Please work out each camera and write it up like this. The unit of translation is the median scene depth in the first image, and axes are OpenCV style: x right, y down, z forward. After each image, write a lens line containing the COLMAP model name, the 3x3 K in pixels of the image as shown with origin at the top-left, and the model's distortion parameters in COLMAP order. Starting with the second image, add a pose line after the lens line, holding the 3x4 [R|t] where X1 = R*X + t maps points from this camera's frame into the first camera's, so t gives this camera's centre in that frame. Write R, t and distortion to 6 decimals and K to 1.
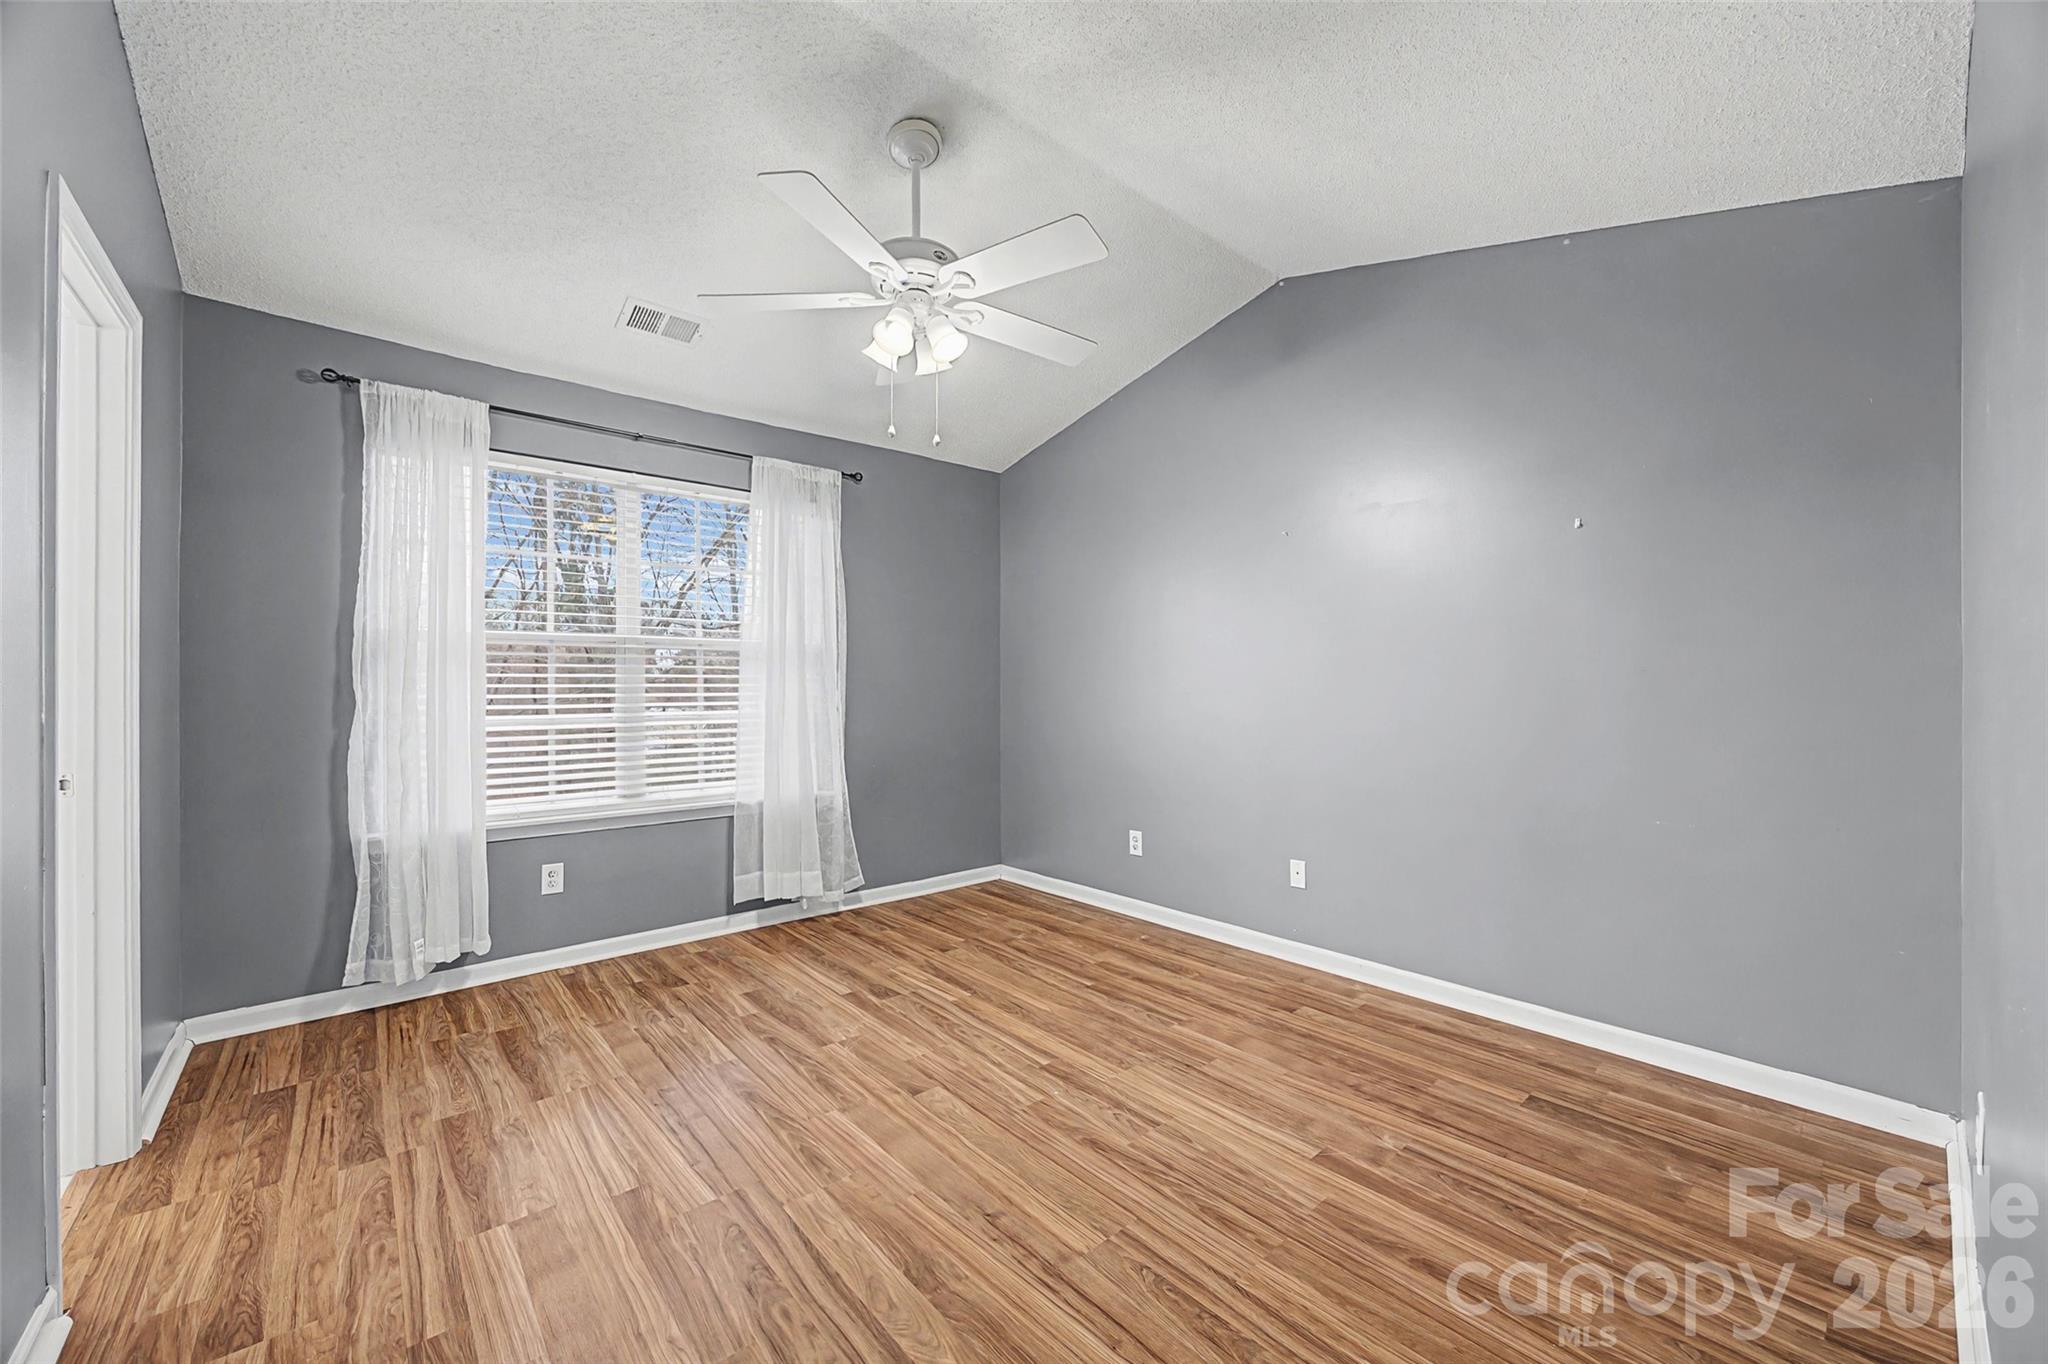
lens RADIAL K [[789.8, 0, 1036.9], [0, 789.8, 686.9], [0, 0, 1]] dist [-0.010035, 0.001083]
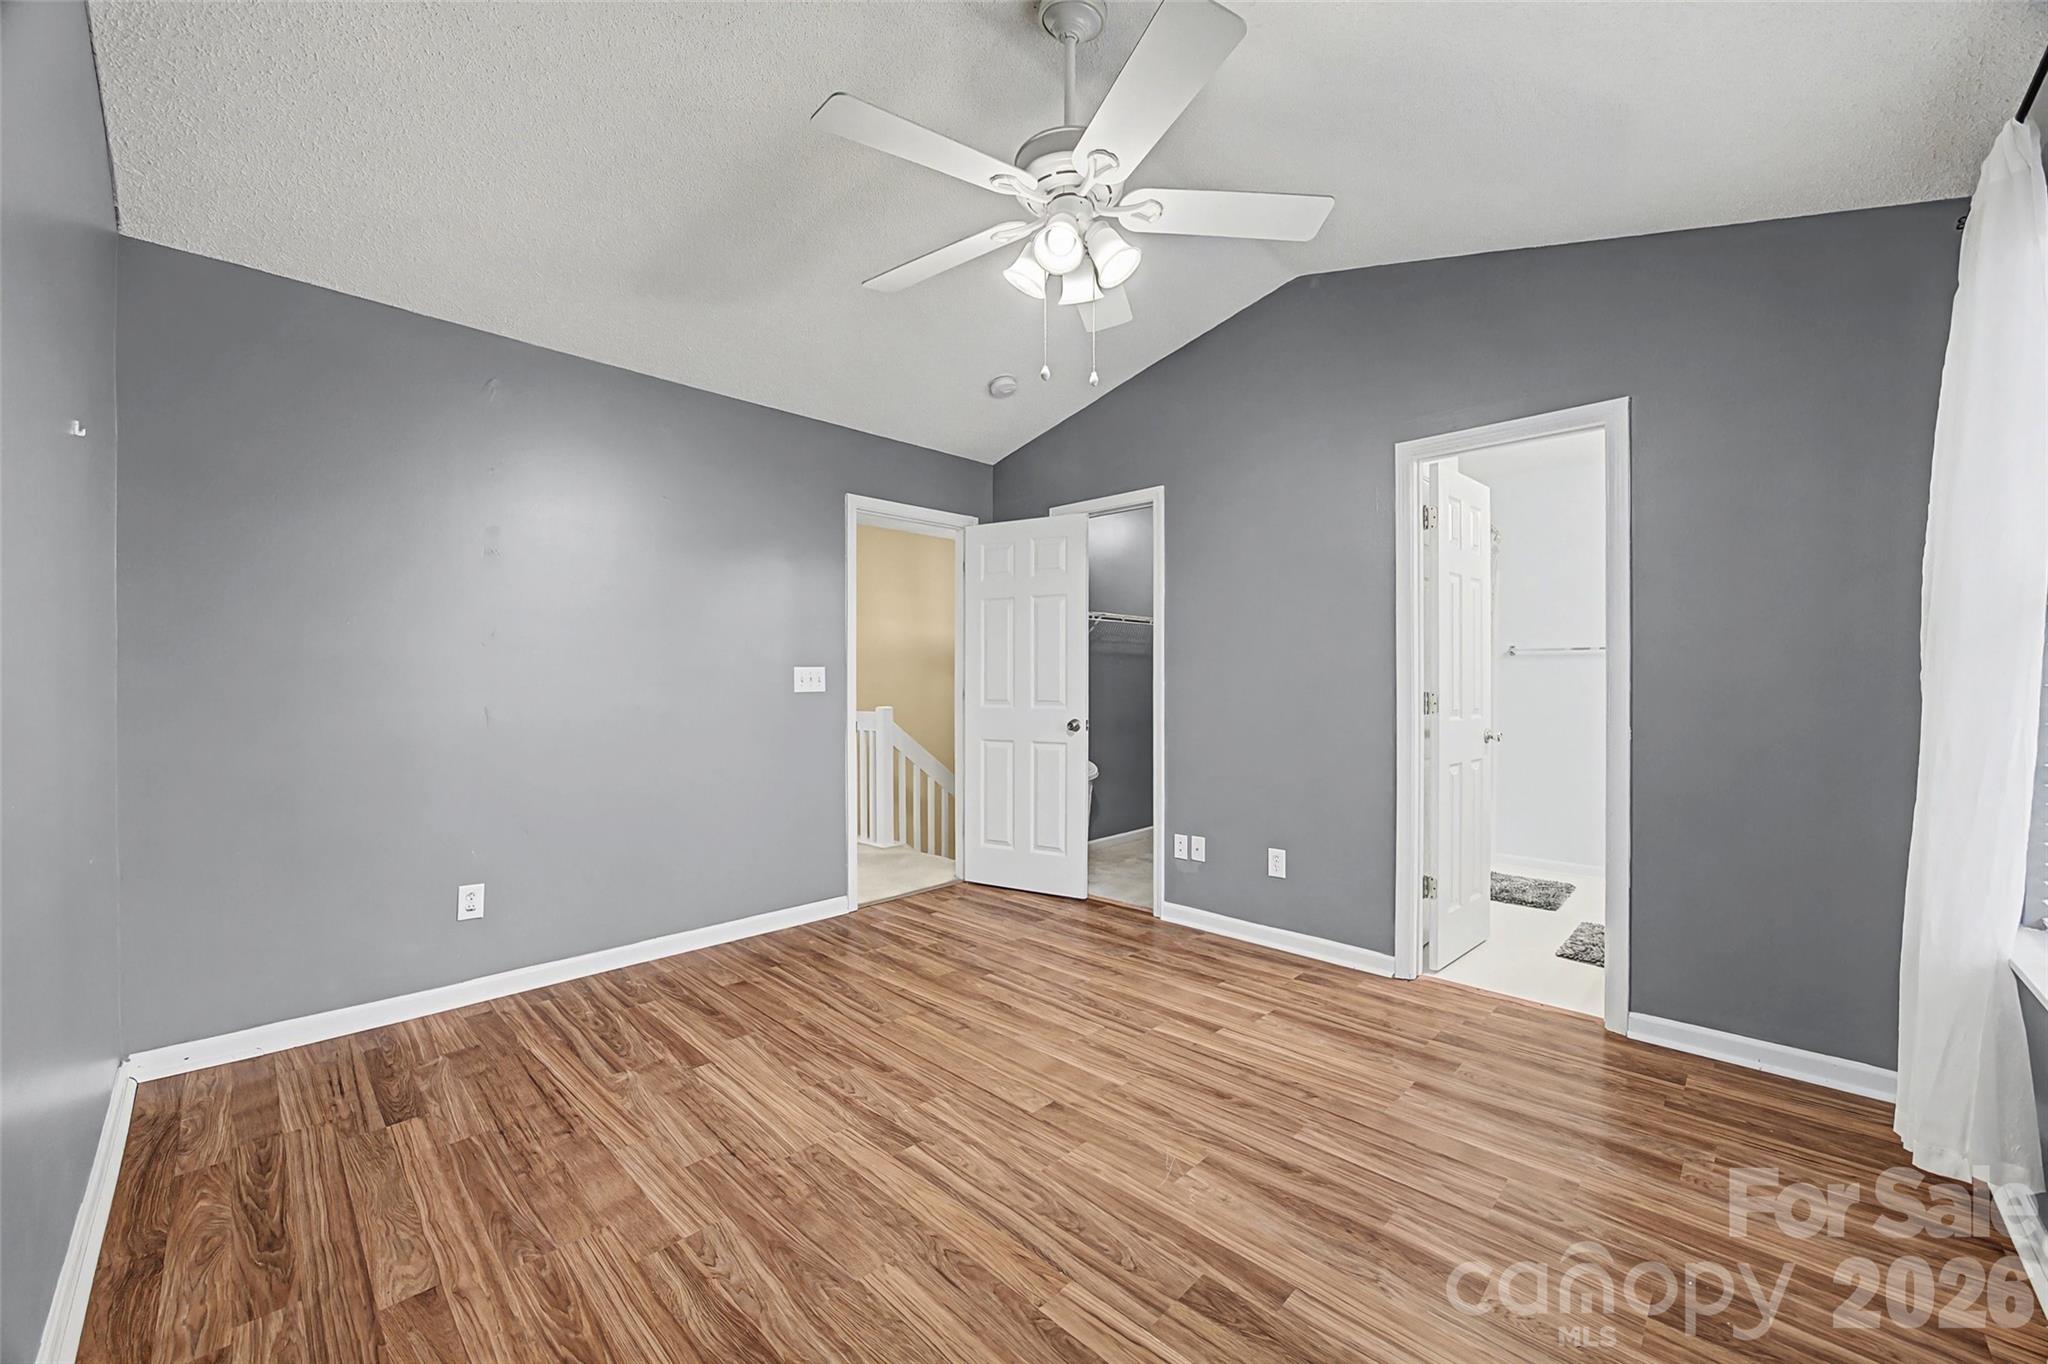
lens RADIAL K [[789.8, 0, 1023.7], [0, 789.8, 683.8], [0, 0, 1]] dist [-0.010035, 0.001083]
pose [[-0.997752, 0.001556, -0.067001, -0.053245], [0.001389, 0.999996, 0.002541, 0.000127], [0.067005, 0.002442, -0.997750, 1.923000]]
